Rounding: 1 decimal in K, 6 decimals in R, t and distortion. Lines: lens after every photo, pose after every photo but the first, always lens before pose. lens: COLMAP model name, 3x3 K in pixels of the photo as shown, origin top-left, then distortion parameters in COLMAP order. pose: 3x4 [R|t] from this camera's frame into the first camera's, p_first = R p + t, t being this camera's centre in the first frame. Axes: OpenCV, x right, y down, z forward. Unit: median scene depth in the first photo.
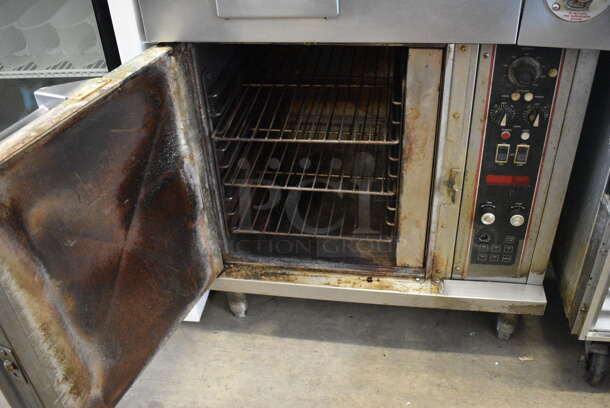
lens RADIAL K [[587.5, 0, 305.8], [0, 587.5, 203.0], [0, 0, 1]] dist [-0.077832, 0.000000]
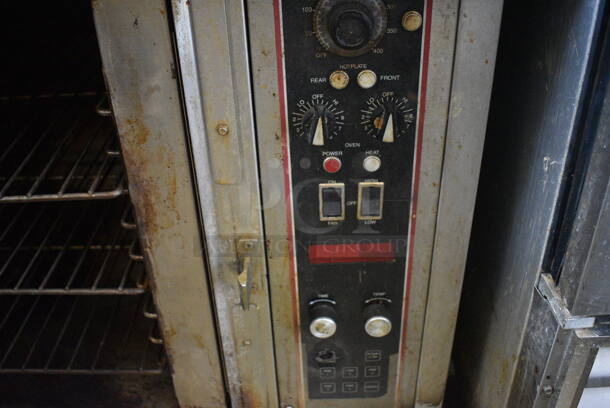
lens RADIAL K [[587.5, 0, 304.5], [0, 587.5, 204.4], [0, 0, 1]] dist [-0.077832, 0.000000]
pose [[0.987133, -0.067751, 0.144839, 0.246202], [0.075926, 0.995773, -0.051677, -0.060044], [-0.140726, 0.062010, 0.988105, 0.521736]]
